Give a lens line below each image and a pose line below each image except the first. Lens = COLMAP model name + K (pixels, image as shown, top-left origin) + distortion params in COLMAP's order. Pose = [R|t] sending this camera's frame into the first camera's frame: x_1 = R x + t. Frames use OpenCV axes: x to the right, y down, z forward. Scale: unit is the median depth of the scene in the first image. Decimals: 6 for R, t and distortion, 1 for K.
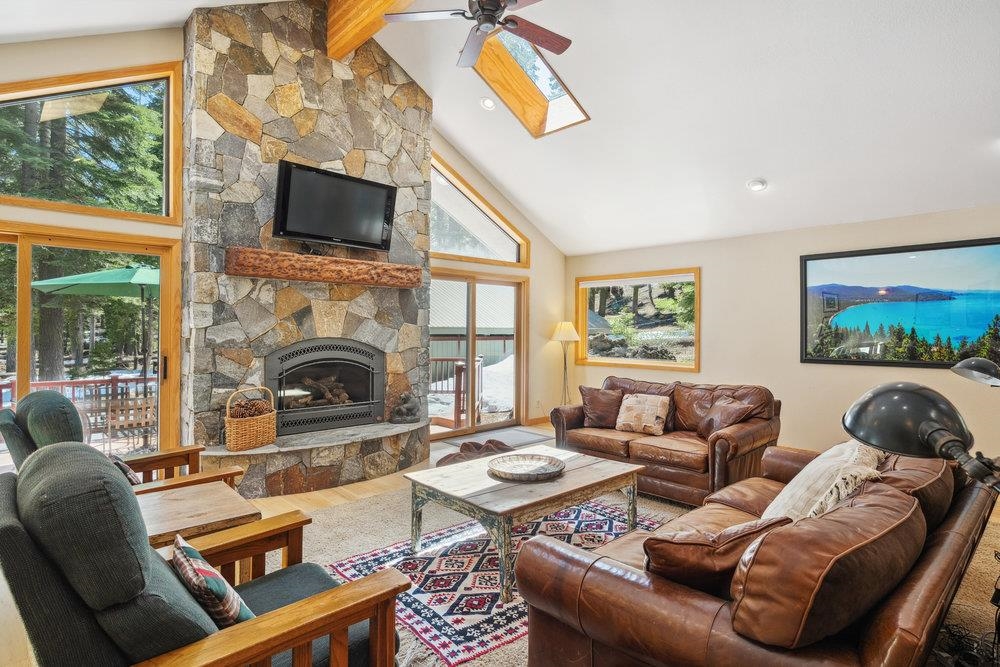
lens RADIAL K [[522.4, 0, 504.9], [0, 522.4, 327.4], [0, 0, 1]] dist [-0.001220, 0.000000]
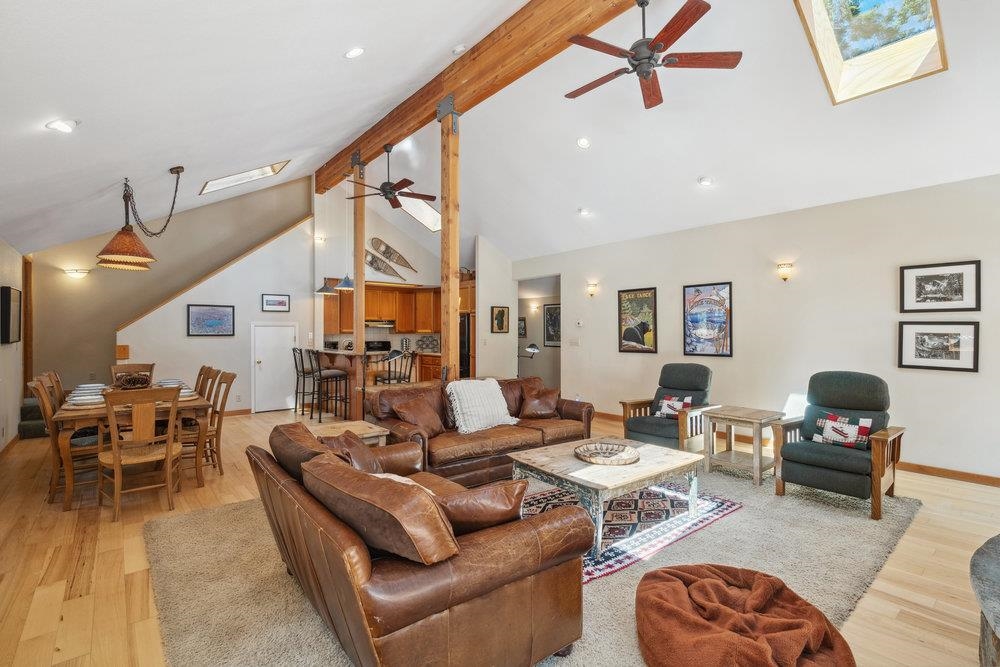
lens RADIAL K [[462.7, 0, 505.3], [0, 462.7, 333.8], [0, 0, 1]] dist [-0.004825, 0.001734]
pose [[-0.998799, -0.004545, 0.048788, 0.153144], [-0.004582, 0.999989, -0.000660, -0.005173], [-0.048784, -0.000883, -0.998809, 1.406070]]
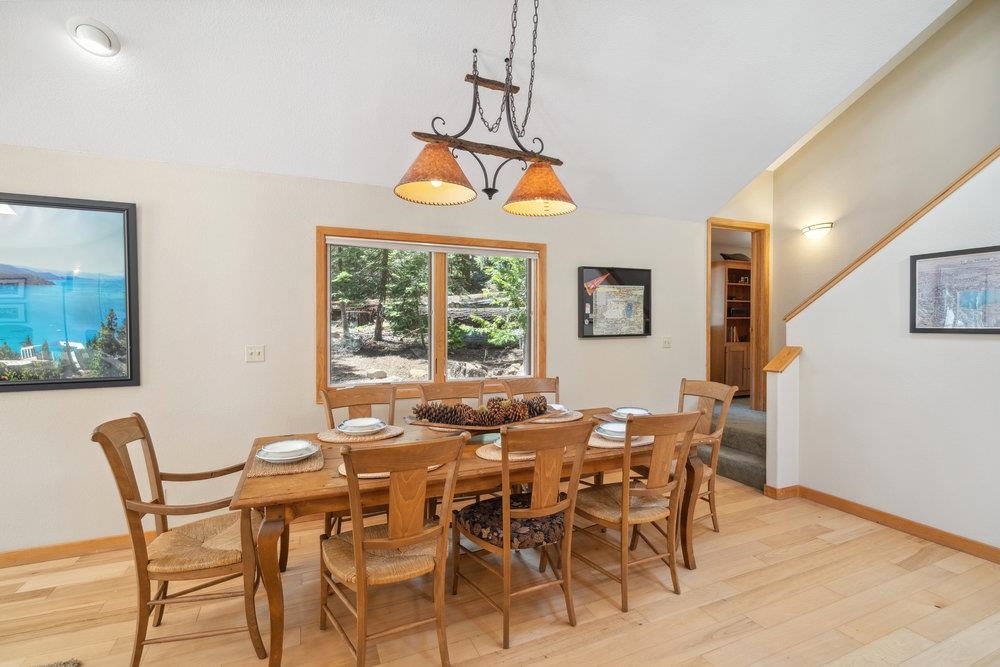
lens RADIAL K [[462.7, 0, 504.4], [0, 462.7, 331.5], [0, 0, 1]] dist [-0.004825, 0.001734]
pose [[0.336814, -0.018224, 0.941395, 0.495489], [-0.001907, 0.999797, 0.020037, -0.006501], [-0.941569, -0.008544, 0.336711, 0.242393]]
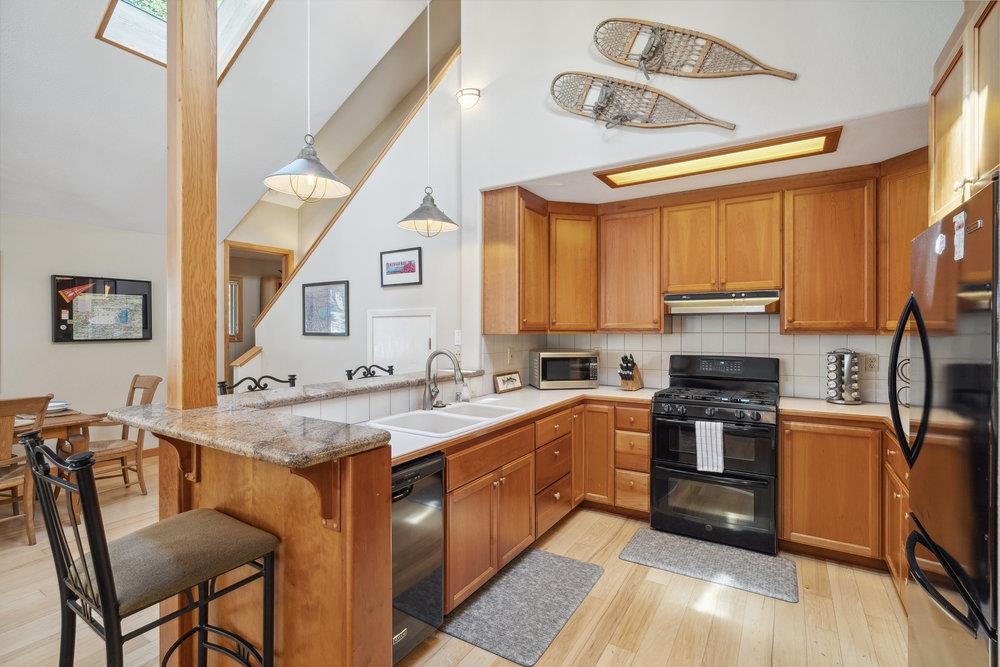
lens RADIAL K [[462.7, 0, 501.1], [0, 462.7, 332.1], [0, 0, 1]] dist [-0.004825, 0.001734]
pose [[-0.253696, -0.010853, 0.967223, 0.252991], [-0.006011, 0.999935, 0.009643, -0.012084], [-0.967265, -0.003368, -0.253745, -0.220668]]
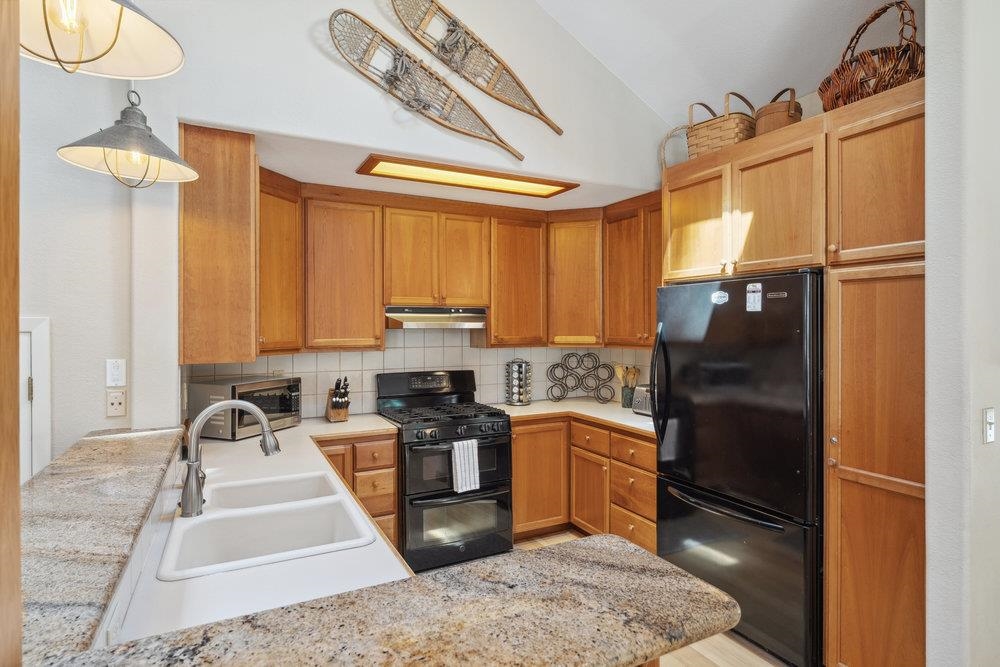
lens RADIAL K [[532.1, 0, 501.6], [0, 532.1, 328.9], [0, 0, 1]] dist [-0.000994, 0.001908]
pose [[-0.961713, -0.004328, 0.274026, 0.539637], [-0.003872, 0.999990, 0.002204, -0.036830], [-0.274033, 0.001059, -0.961720, 0.012389]]
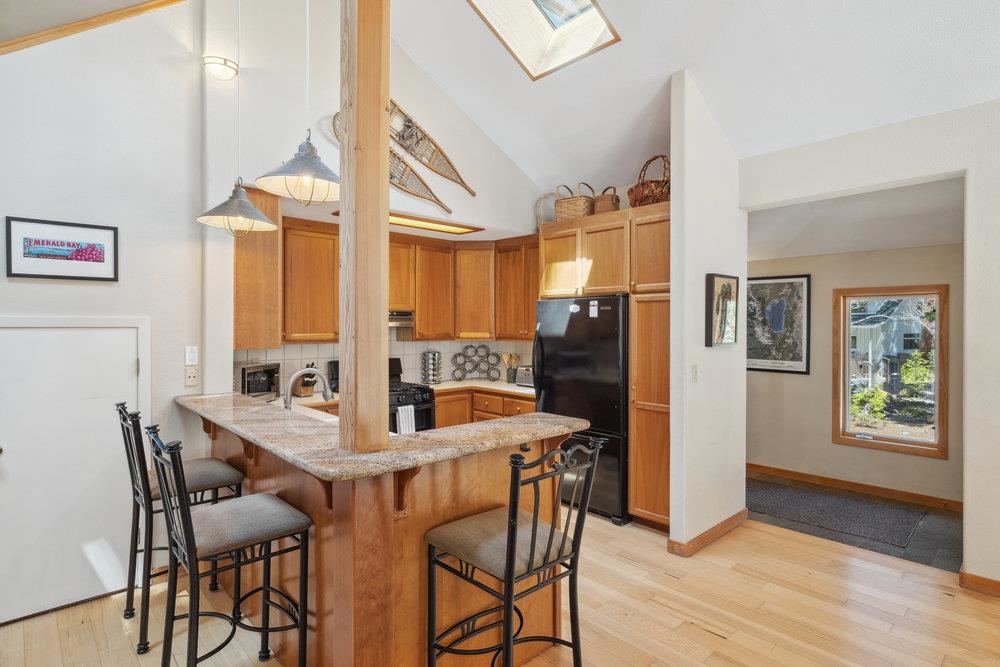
lens RADIAL K [[522.4, 0, 502.4], [0, 522.4, 329.7], [0, 0, 1]] dist [-0.001220, 0.000000]
pose [[-0.999965, -0.007559, 0.003612, 0.594316], [-0.007551, 0.999969, 0.002444, -0.033462], [-0.003631, 0.002417, -0.999990, 0.321057]]
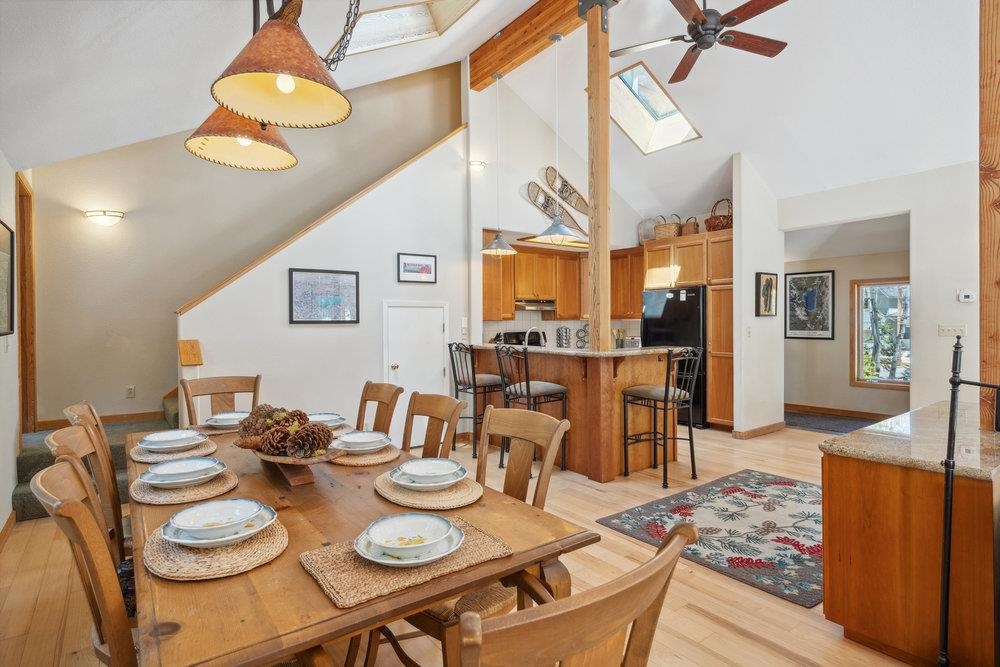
lens RADIAL K [[522.4, 0, 503.8], [0, 522.4, 329.1], [0, 0, 1]] dist [-0.001220, 0.000000]
pose [[-0.994193, 0.000964, 0.107606, 0.767615], [0.001874, 0.999963, 0.008356, 0.009034], [-0.107594, 0.008509, -0.994159, 0.873283]]
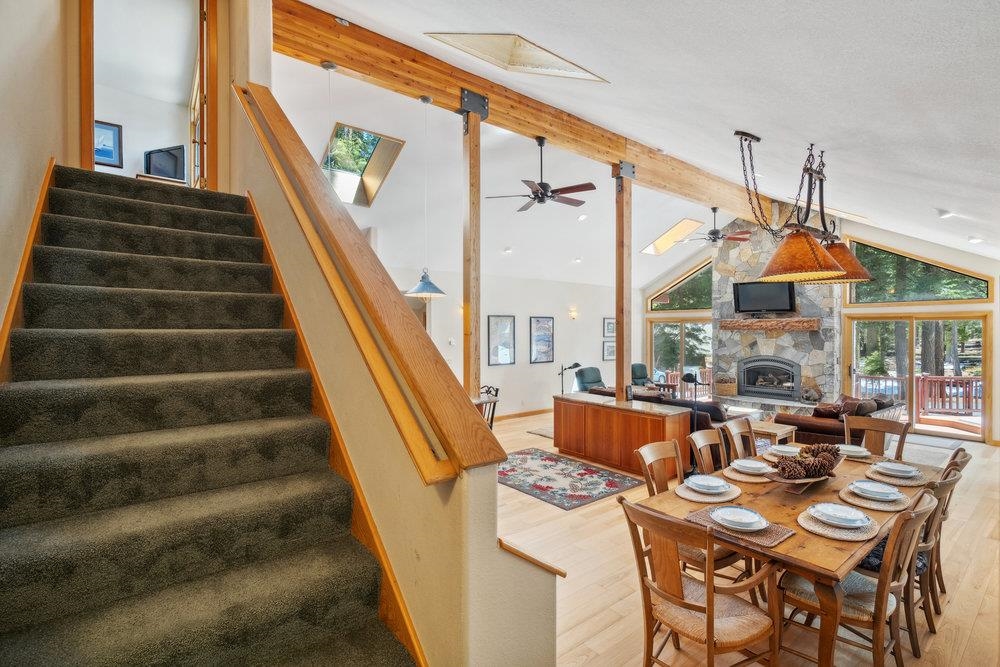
lens RADIAL K [[462.7, 0, 508.9], [0, 462.7, 336.8], [0, 0, 1]] dist [-0.004825, 0.001734]
pose [[-0.074068, 0.012888, -0.997170, 1.682388], [0.003463, 0.999914, 0.012666, -0.087675], [0.997247, -0.002515, -0.074106, 0.082001]]
